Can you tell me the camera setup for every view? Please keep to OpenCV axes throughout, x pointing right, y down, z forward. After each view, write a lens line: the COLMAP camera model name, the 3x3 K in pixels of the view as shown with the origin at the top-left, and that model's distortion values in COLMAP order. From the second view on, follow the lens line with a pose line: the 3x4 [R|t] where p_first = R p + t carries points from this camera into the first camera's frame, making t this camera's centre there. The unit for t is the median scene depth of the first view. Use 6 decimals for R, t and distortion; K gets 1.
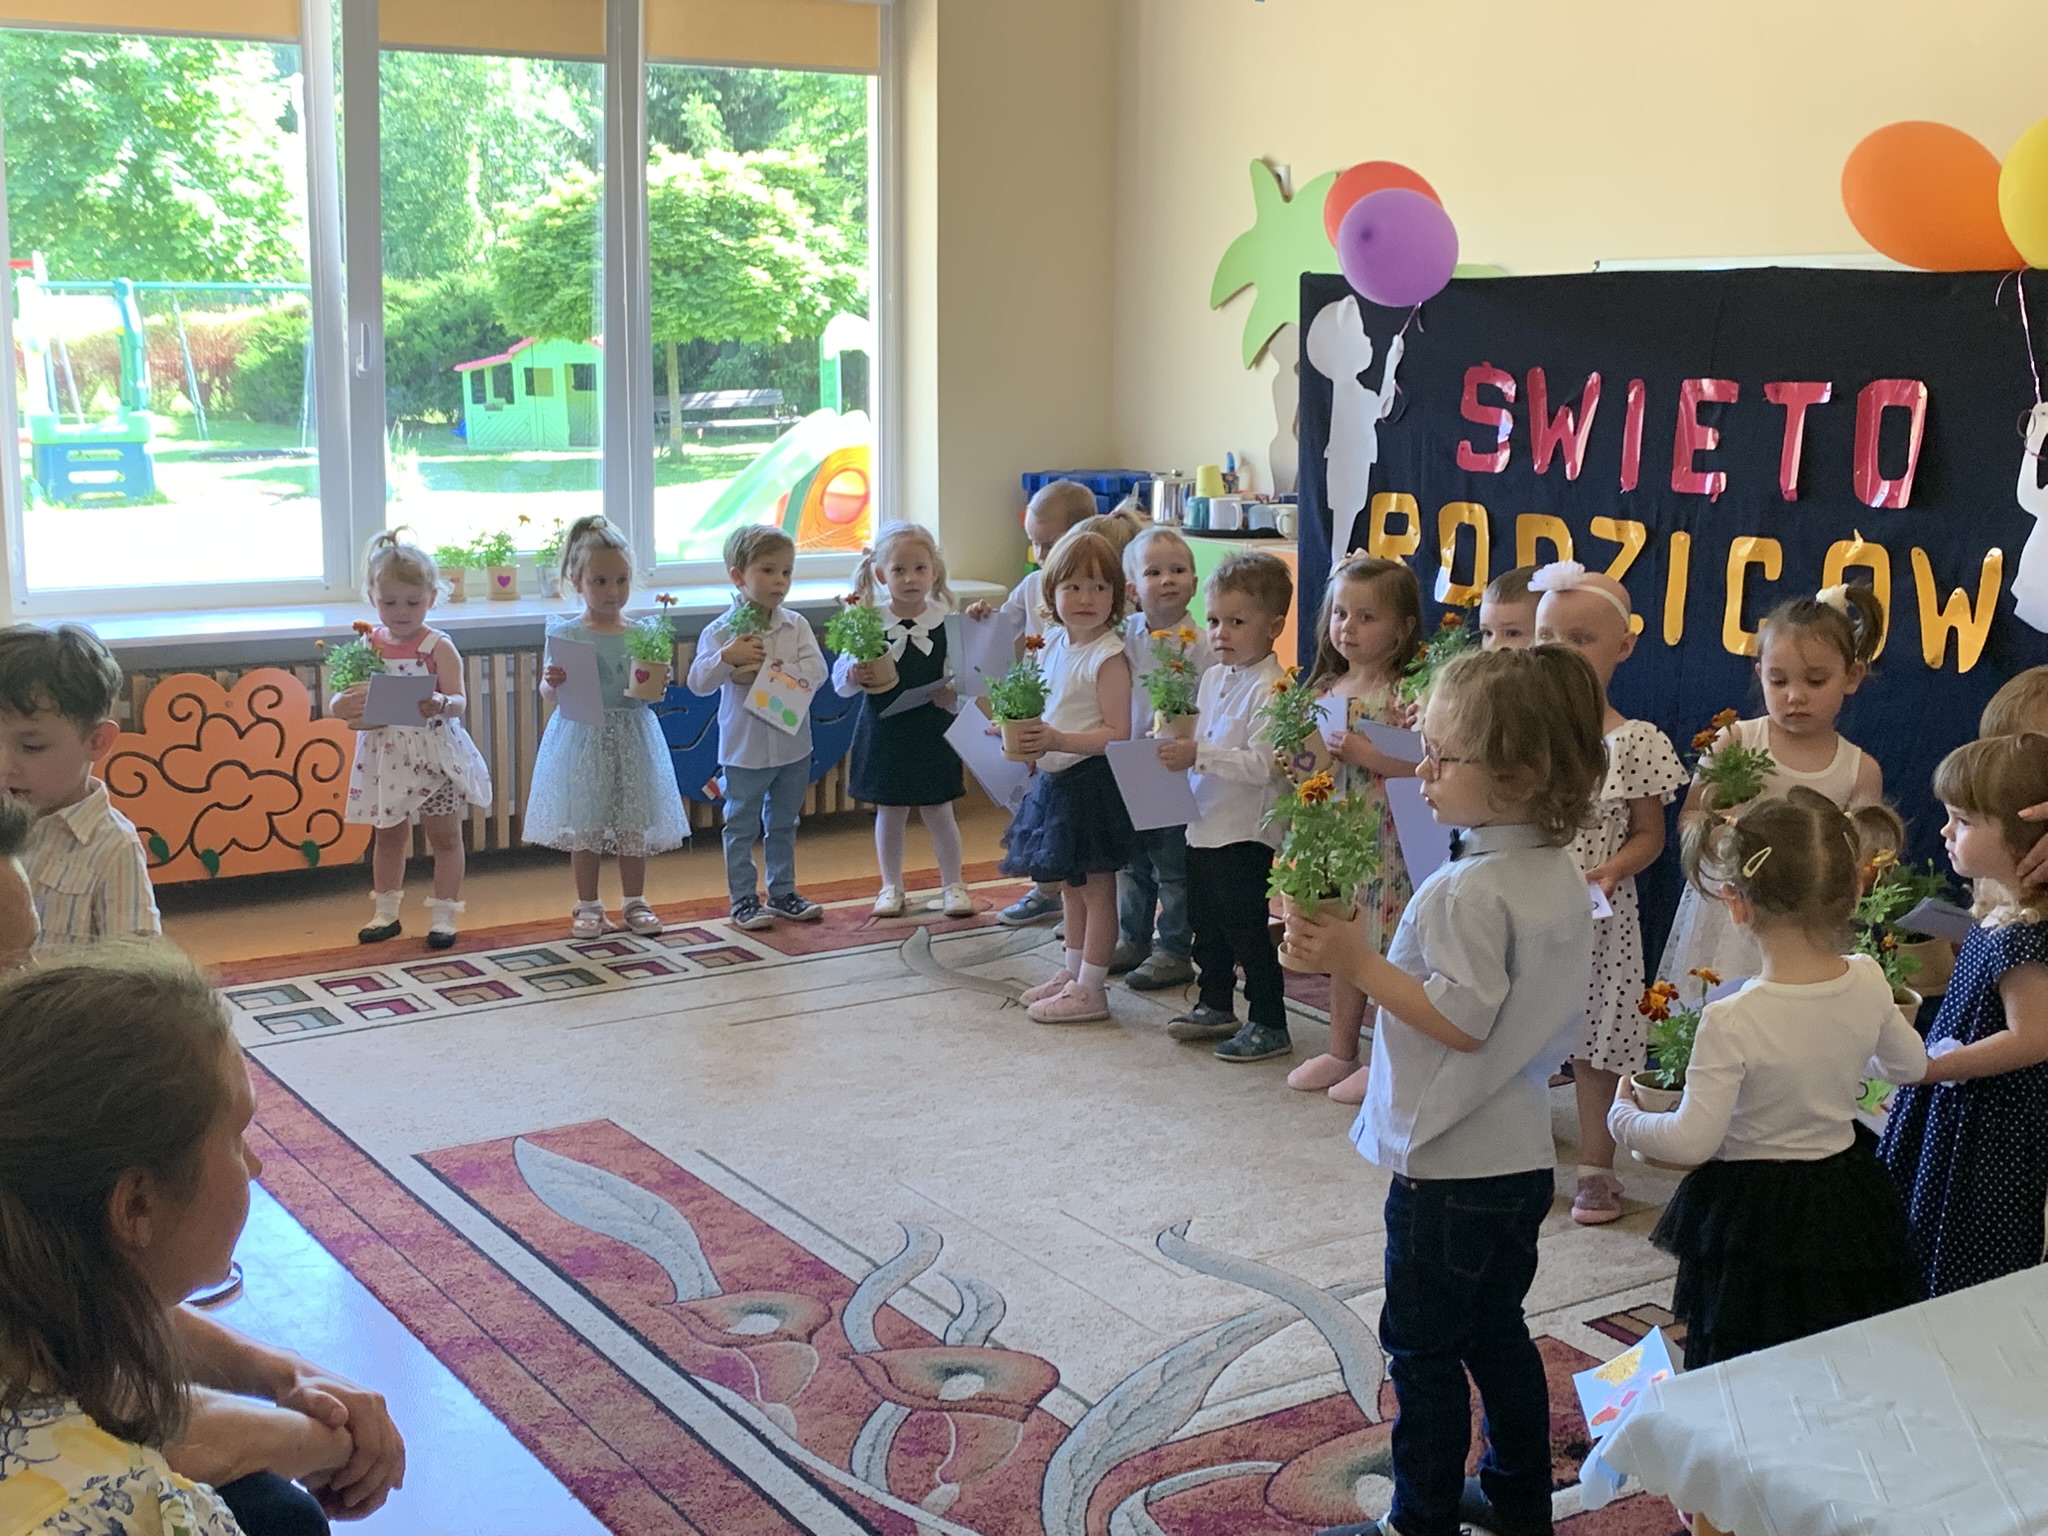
lens RADIAL K [[2551.0, 0, 1024.0], [0, 2551.0, 768.0], [0, 0, 1]] dist [0.025968, -0.022371]
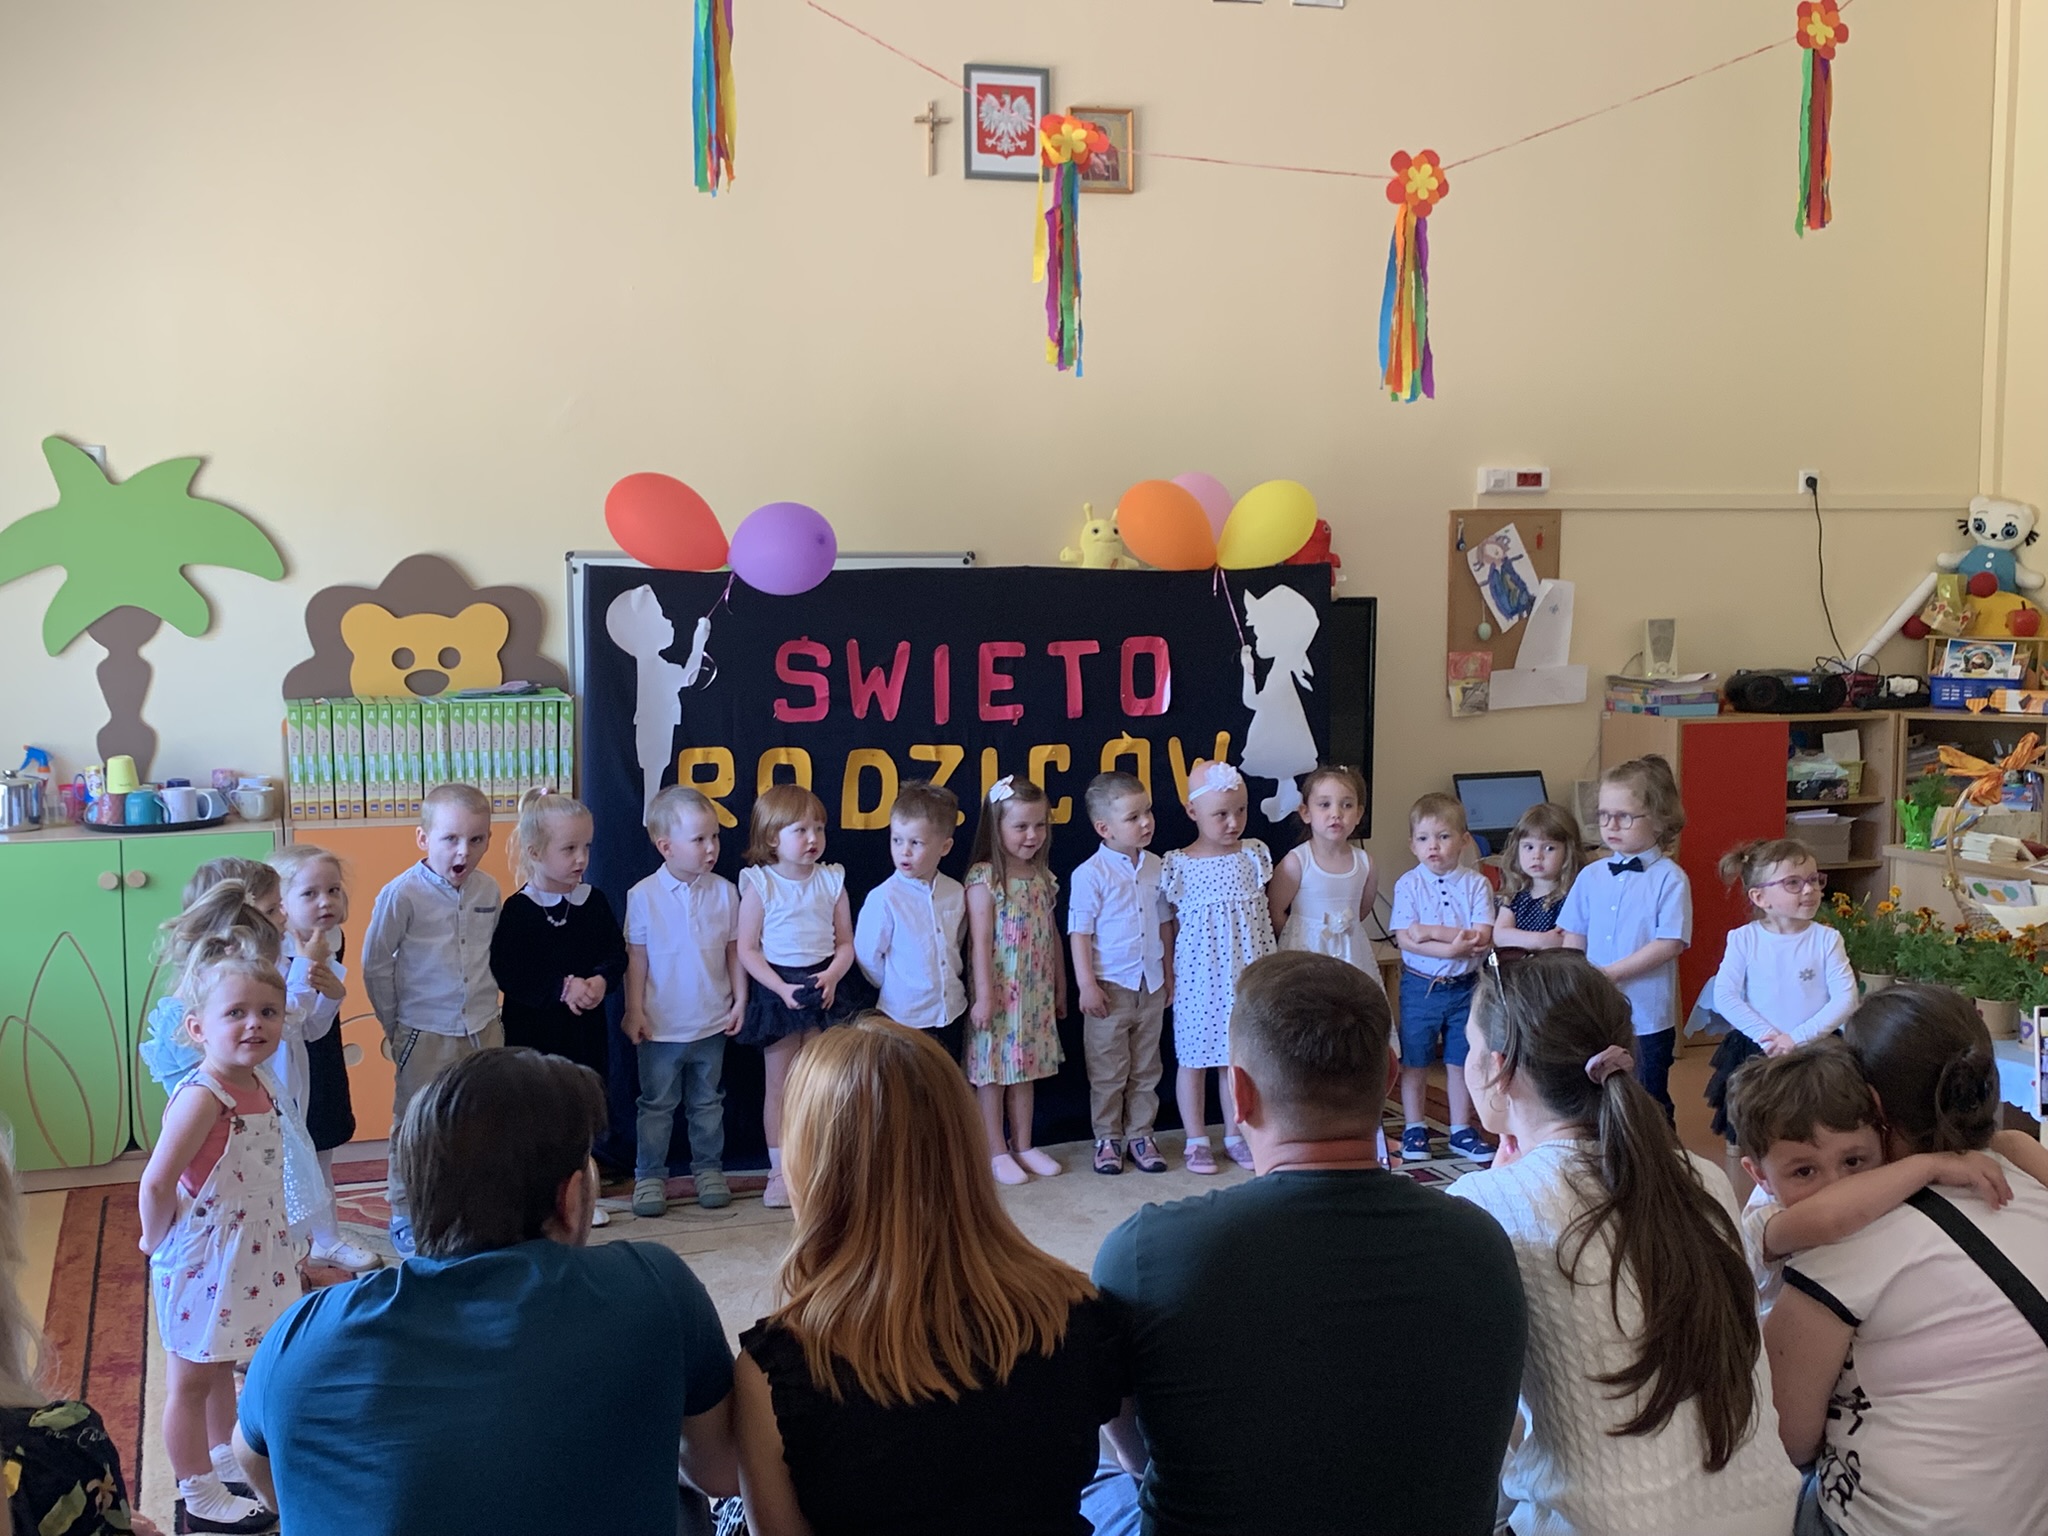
lens RADIAL K [[2210.0, 0, 1024.0], [0, 2210.0, 768.0], [0, 0, 1]] dist [0.129511, -0.266030]
pose [[0.218053, -0.097244, 0.971080, -0.895912], [0.173213, 0.983082, 0.059551, -0.144330], [-0.960443, 0.155218, 0.231208, 0.662997]]
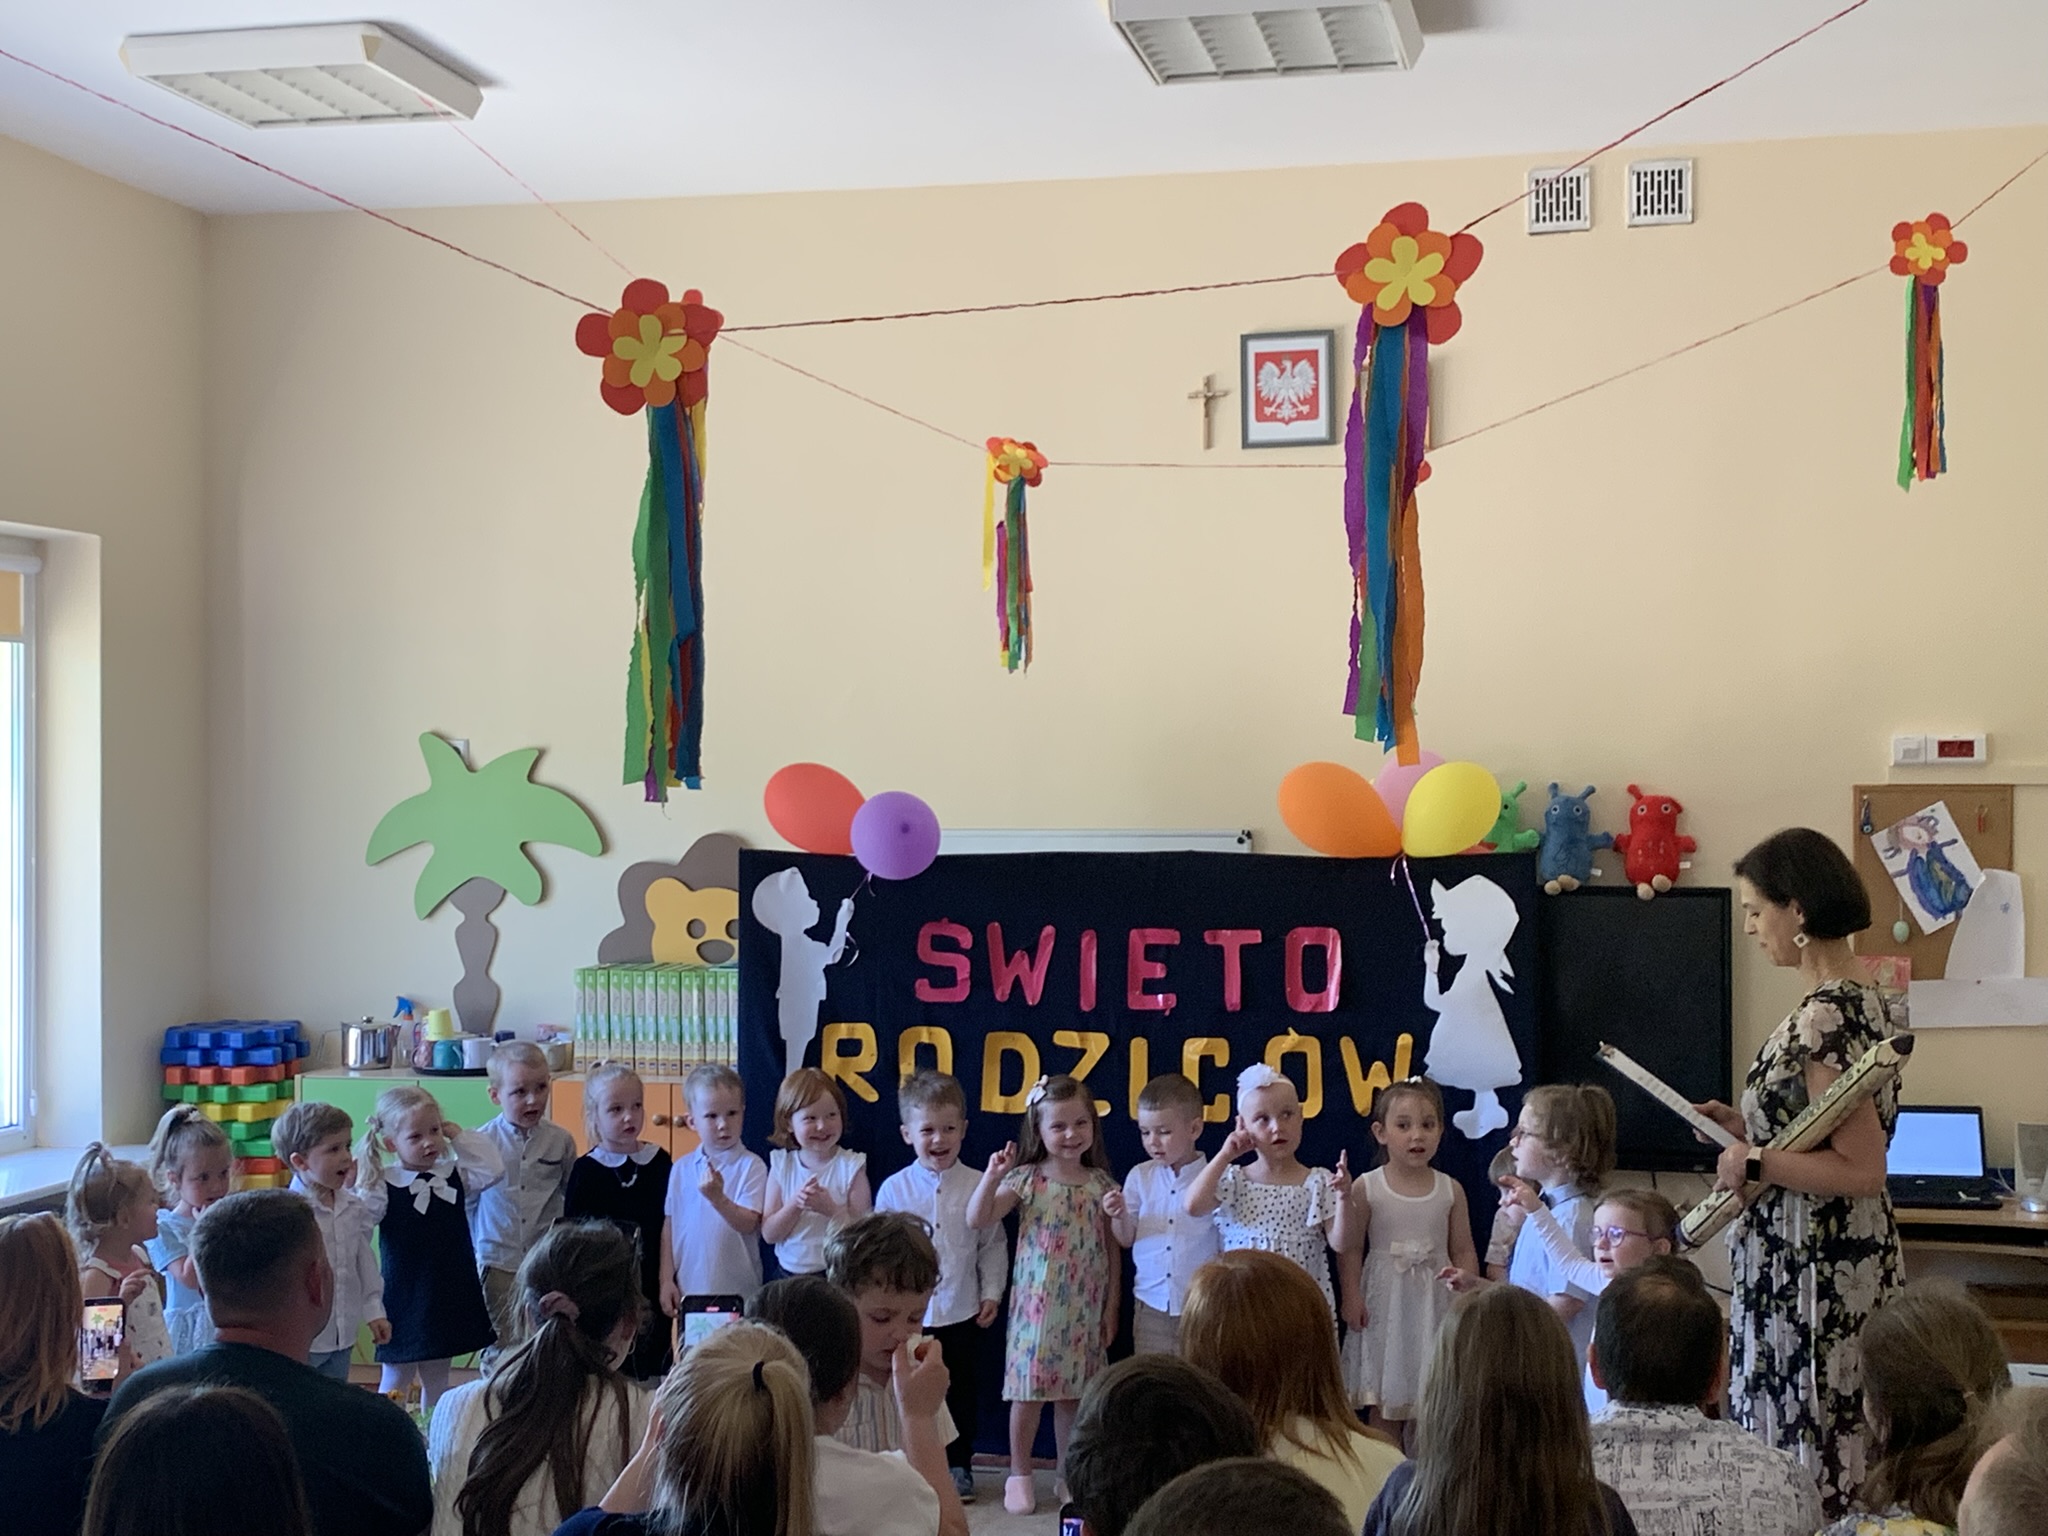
lens RADIAL K [[2877.0, 0, 1024.0], [0, 2877.0, 768.0], [0, 0, 1]] dist [0.176361, -0.070560]
pose [[0.706212, -0.005103, 0.707982, -0.852242], [0.128519, 0.984285, -0.121103, -0.052266], [-0.696238, 0.176513, 0.695770, -0.069383]]
